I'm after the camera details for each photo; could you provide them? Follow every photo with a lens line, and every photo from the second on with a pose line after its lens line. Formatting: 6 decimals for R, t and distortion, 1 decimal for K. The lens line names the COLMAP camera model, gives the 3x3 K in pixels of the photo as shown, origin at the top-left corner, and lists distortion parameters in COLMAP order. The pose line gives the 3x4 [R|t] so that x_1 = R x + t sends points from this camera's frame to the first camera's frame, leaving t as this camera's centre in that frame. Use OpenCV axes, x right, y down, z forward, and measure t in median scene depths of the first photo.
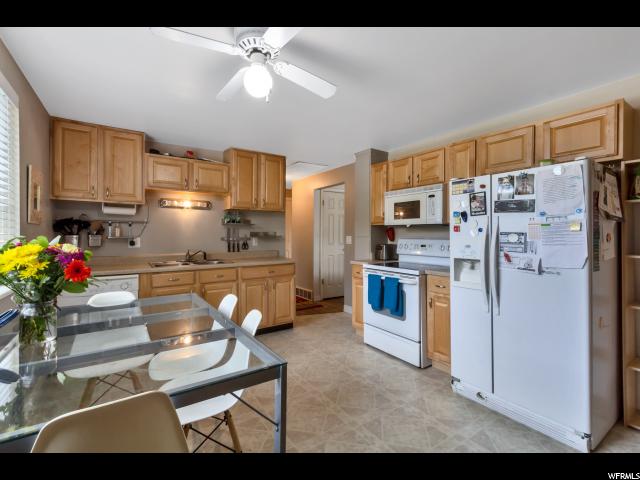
lens RADIAL K [[293.6, 0, 315.4], [0, 293.6, 233.9], [0, 0, 1]] dist [-0.001664, 0.000222]
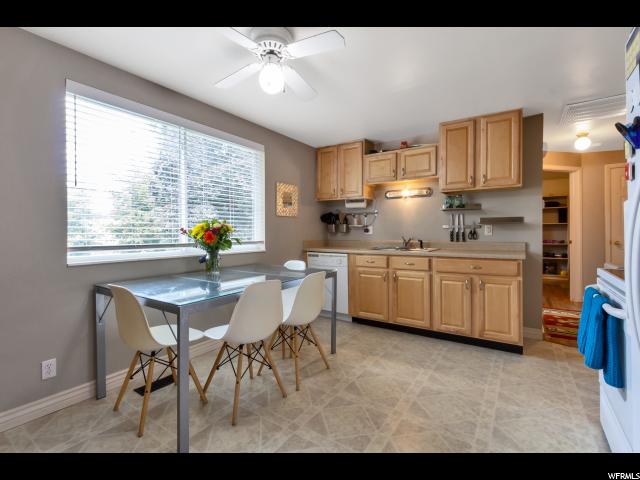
lens RADIAL K [[293.6, 0, 322.1], [0, 293.6, 230.8], [0, 0, 1]] dist [-0.001664, 0.000222]
pose [[0.379497, -0.004851, -0.925180, 0.484966], [0.004482, 0.999984, -0.003405, 0.039709], [0.925182, -0.002854, 0.379513, 0.387457]]
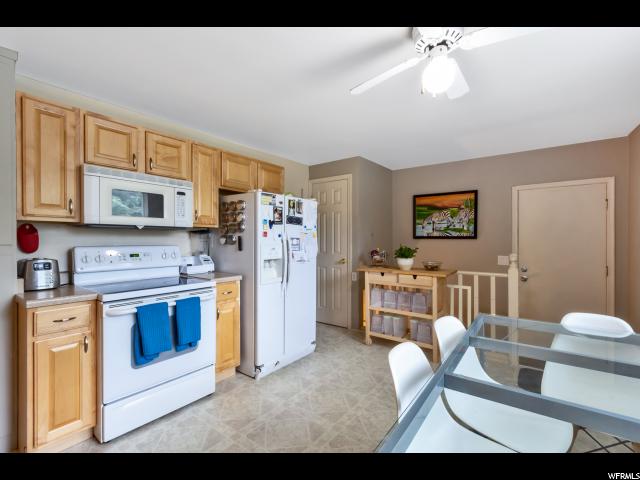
lens RADIAL K [[293.6, 0, 313.8], [0, 293.6, 243.0], [0, 0, 1]] dist [-0.001664, 0.000222]
pose [[-0.329545, -0.008232, 0.944104, -0.489522], [0.002678, 0.999950, 0.009654, 0.004561], [-0.944136, 0.005710, -0.329507, 0.874835]]
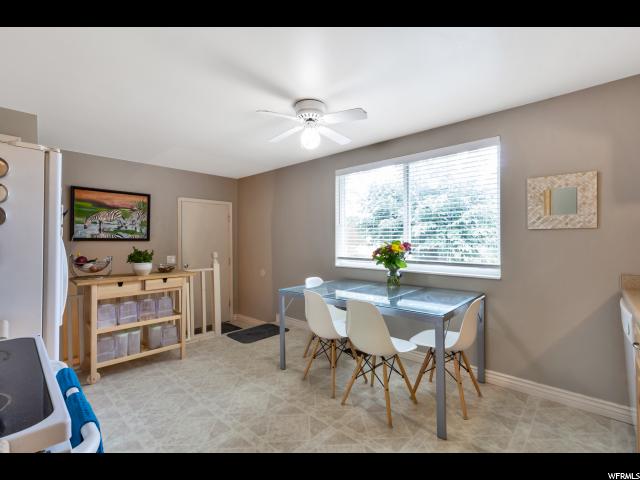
lens RADIAL K [[293.6, 0, 319.4], [0, 293.6, 239.5], [0, 0, 1]] dist [-0.001664, 0.000222]
pose [[-0.970915, 0.005292, -0.239368, 0.063557], [0.005622, 0.999984, -0.000698, -0.000508], [0.239360, -0.002024, -0.970929, 1.277671]]
